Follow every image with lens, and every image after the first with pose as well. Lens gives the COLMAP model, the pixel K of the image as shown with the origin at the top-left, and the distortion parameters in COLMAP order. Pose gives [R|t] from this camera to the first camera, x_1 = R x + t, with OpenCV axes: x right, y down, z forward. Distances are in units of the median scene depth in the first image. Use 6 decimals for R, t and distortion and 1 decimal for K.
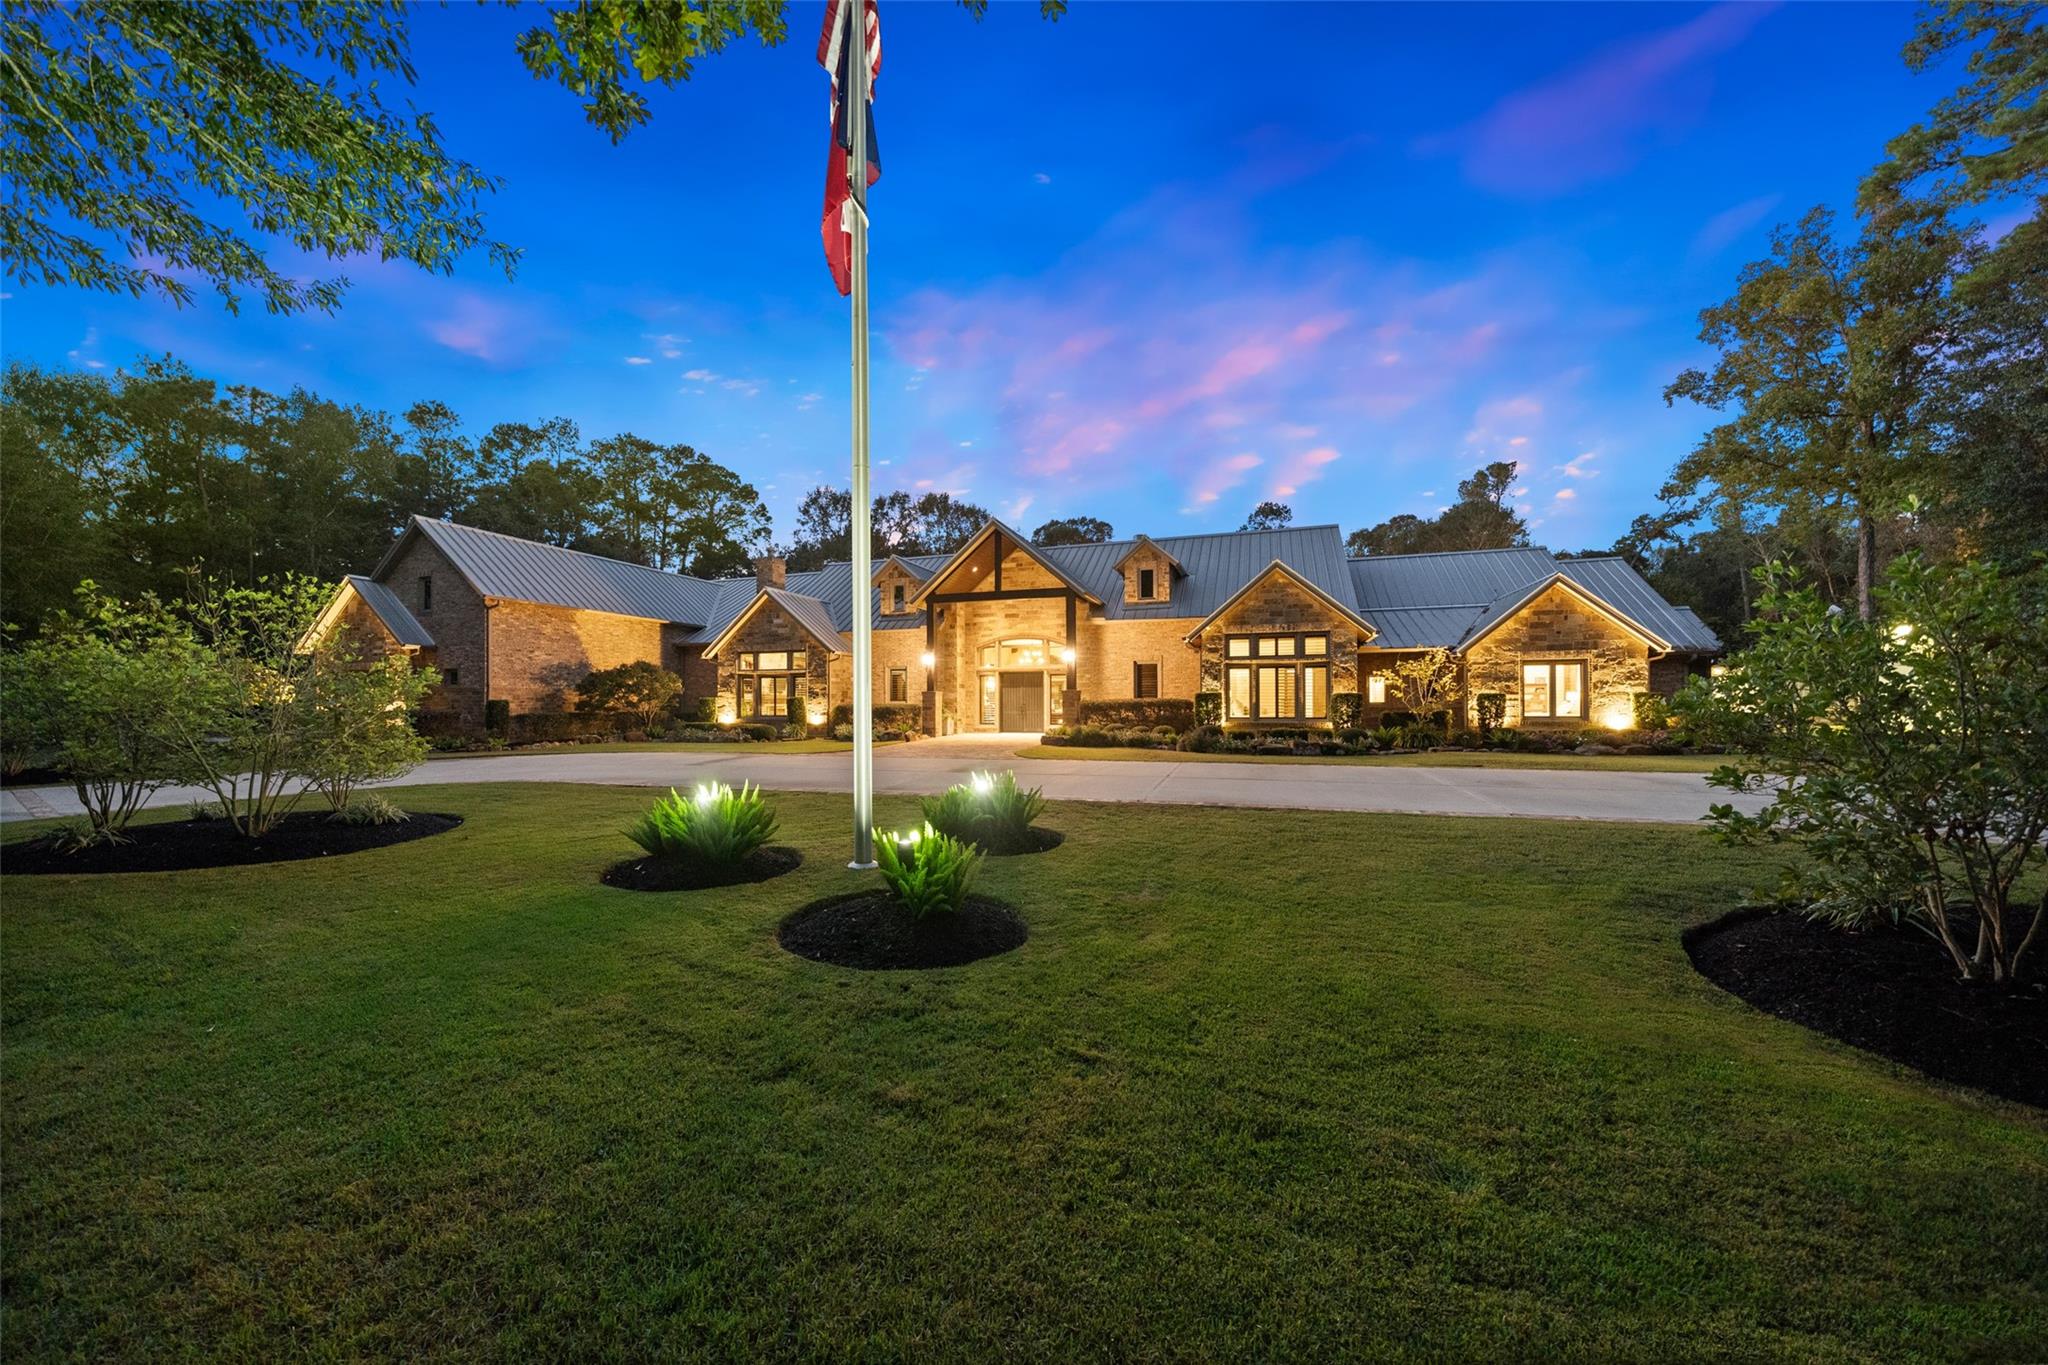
lens RADIAL K [[689.3, 0, 1023.9], [0, 689.3, 692.9], [0, 0, 1]] dist [-0.000549, -0.000020]
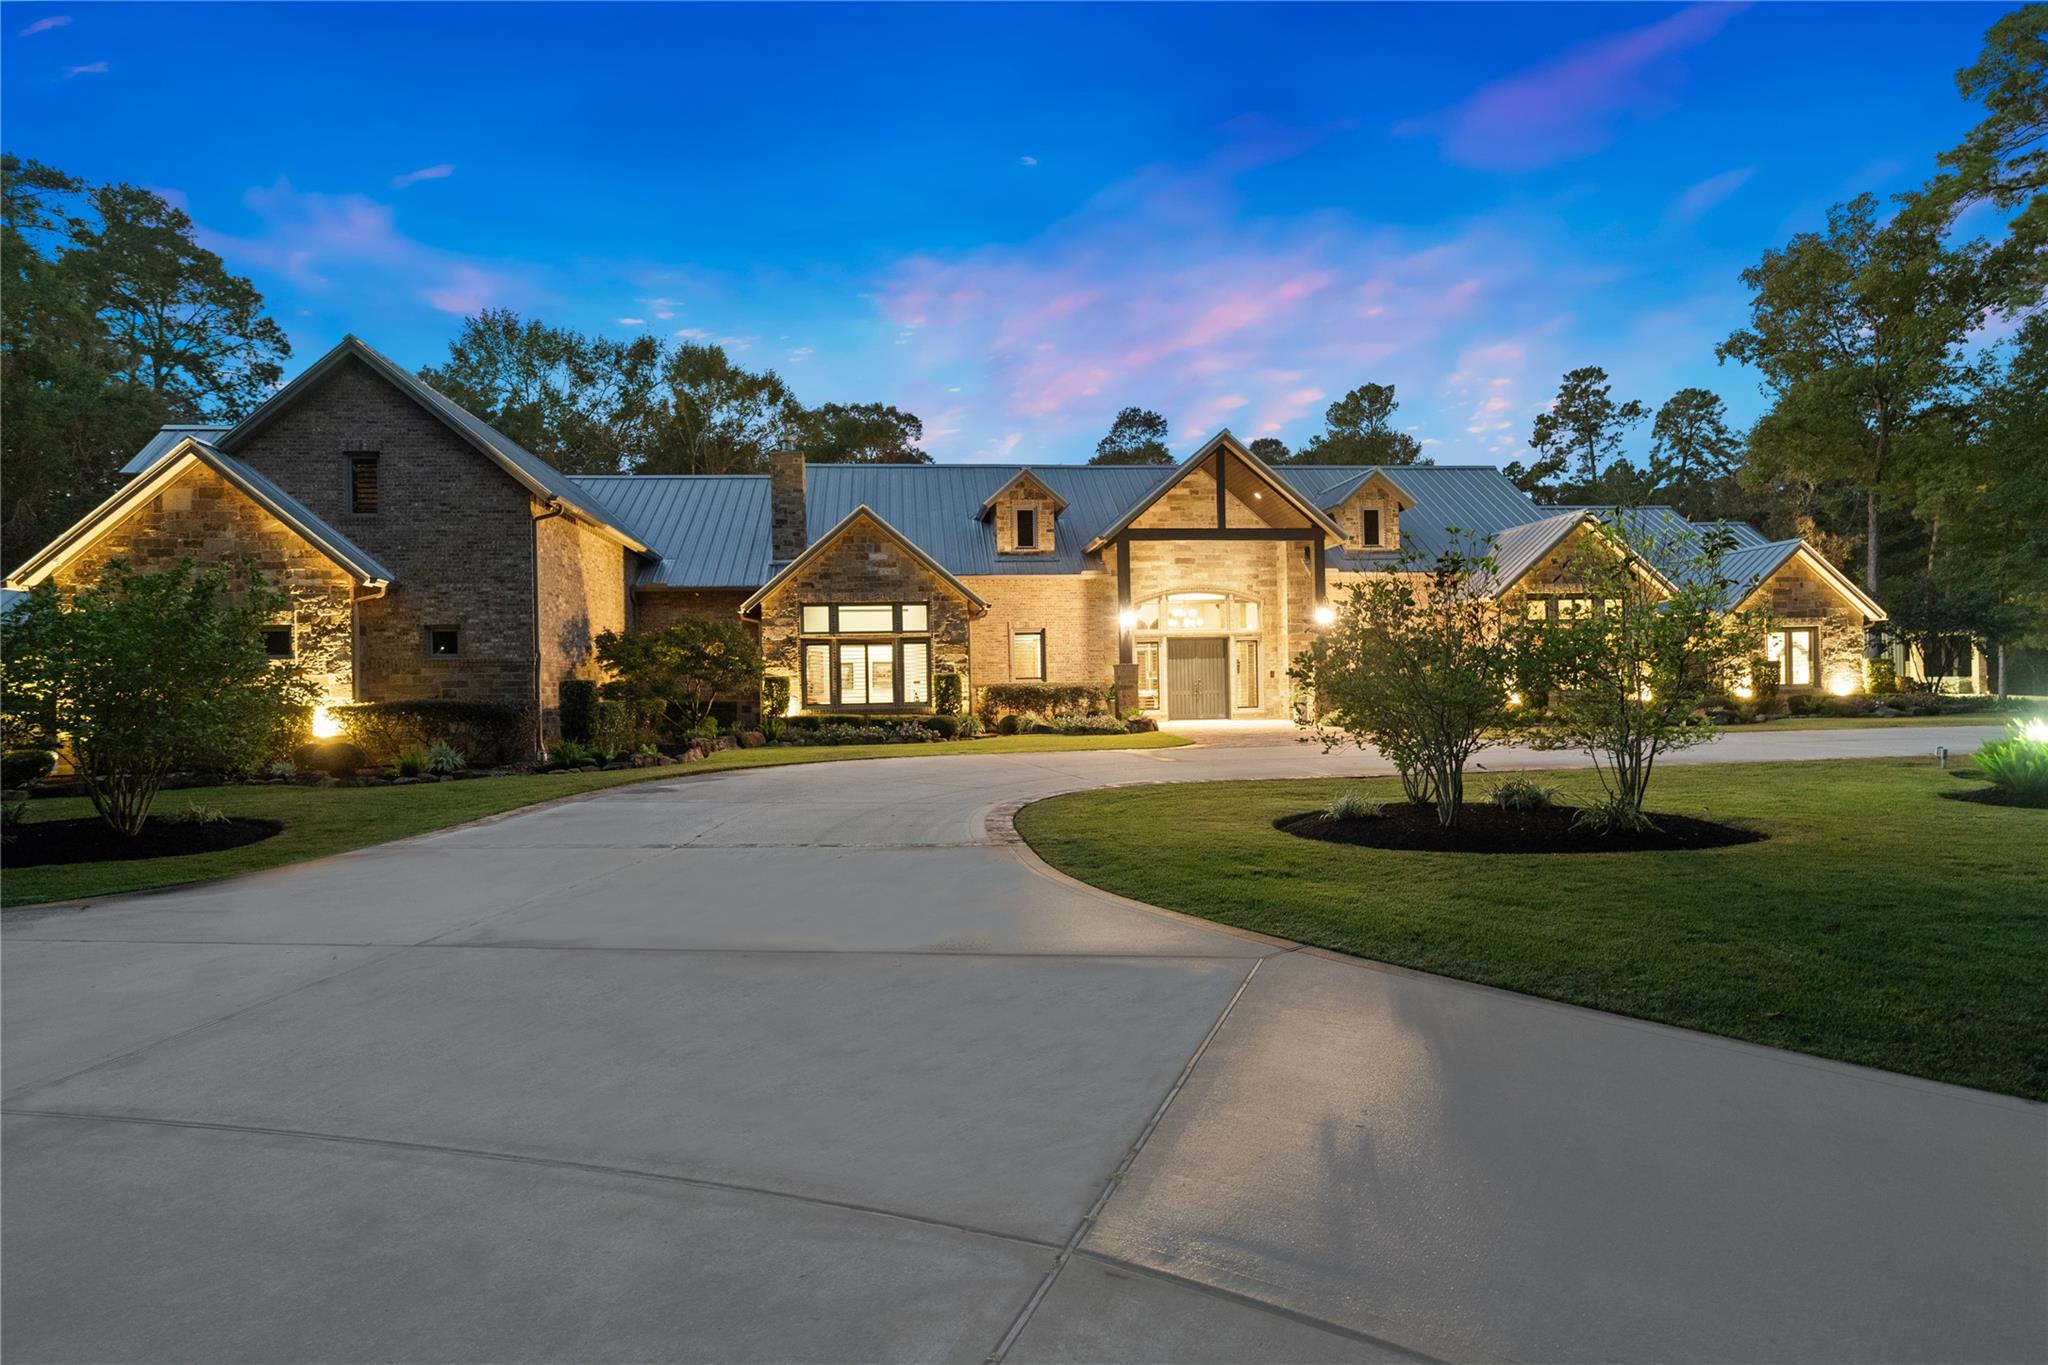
lens RADIAL K [[1088.7, 0, 1024.8], [0, 1088.7, 675.9], [0, 0, 1]] dist [0.002901, 0.000054]
pose [[0.910816, -0.009321, 0.412706, -0.709333], [0.009446, 0.999954, 0.001738, 0.007519], [-0.412703, 0.002315, 0.910863, 0.017011]]
